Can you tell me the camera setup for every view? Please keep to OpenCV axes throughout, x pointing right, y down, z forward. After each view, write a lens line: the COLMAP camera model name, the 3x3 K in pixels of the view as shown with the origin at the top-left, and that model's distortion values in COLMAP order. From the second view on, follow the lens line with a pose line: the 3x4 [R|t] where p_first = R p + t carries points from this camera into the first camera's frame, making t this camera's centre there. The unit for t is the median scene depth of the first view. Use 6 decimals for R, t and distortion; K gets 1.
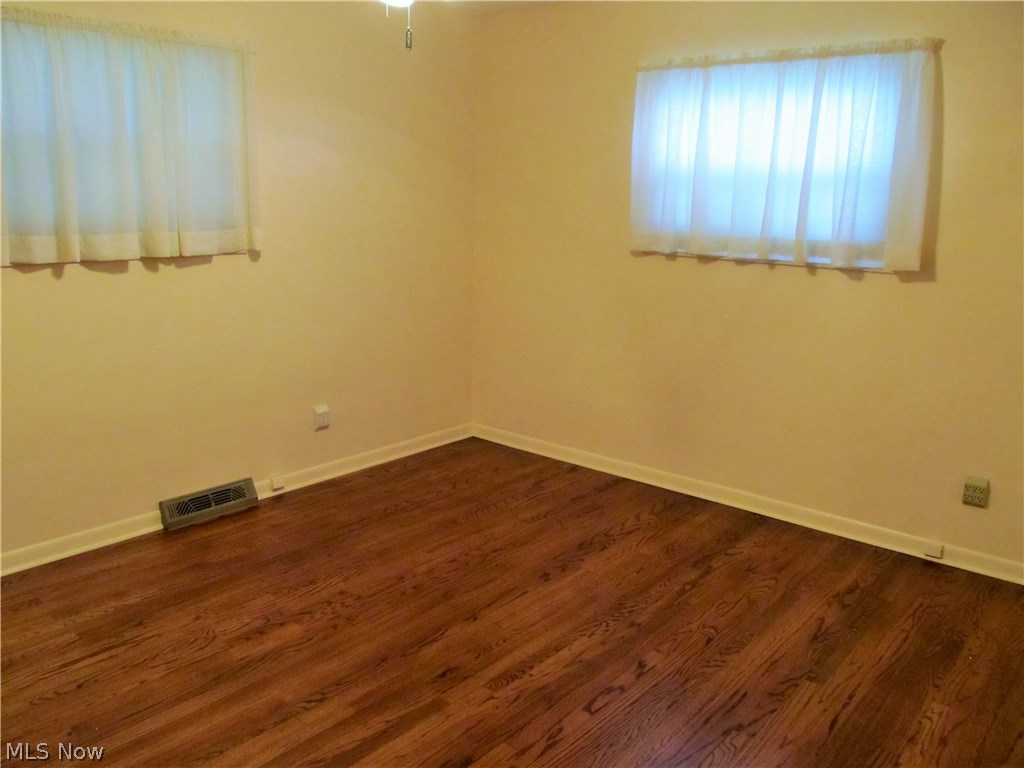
lens RADIAL K [[843.5, 0, 507.3], [0, 843.5, 388.3], [0, 0, 1]] dist [-0.059985, 0.012809]
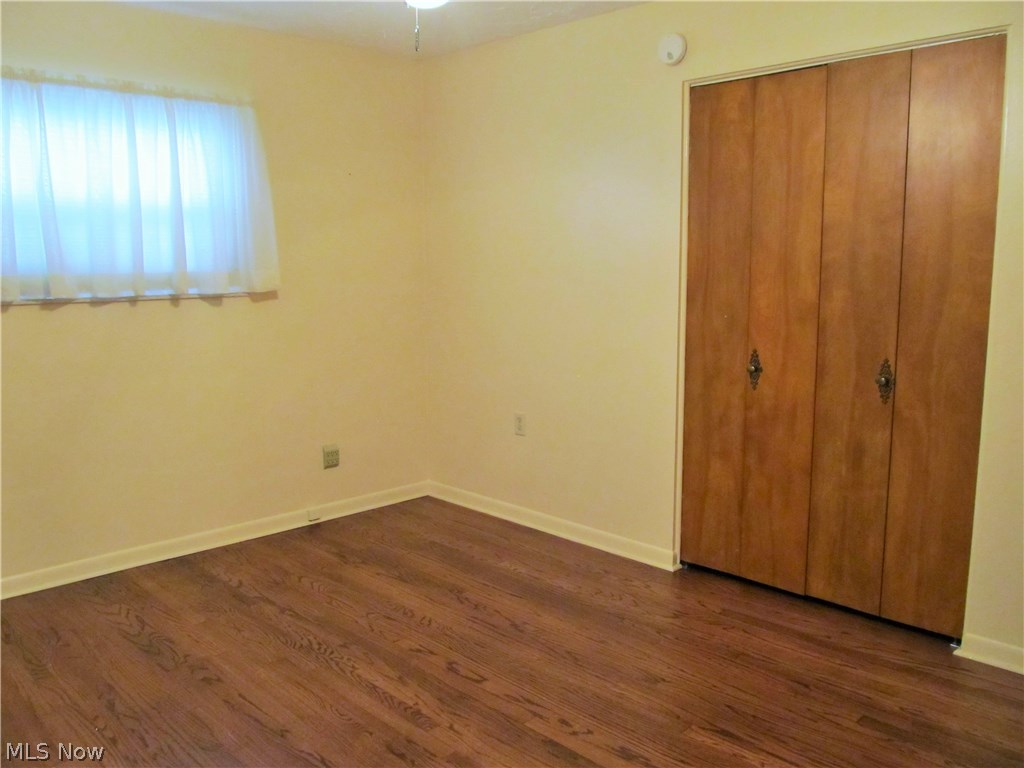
lens RADIAL K [[843.5, 0, 507.3], [0, 843.5, 388.3], [0, 0, 1]] dist [-0.059985, 0.012809]
pose [[0.086125, -0.166573, 0.982261, -0.674400], [0.236862, 0.961079, 0.142212, -0.096816], [-0.967718, 0.220412, 0.122227, 0.550547]]
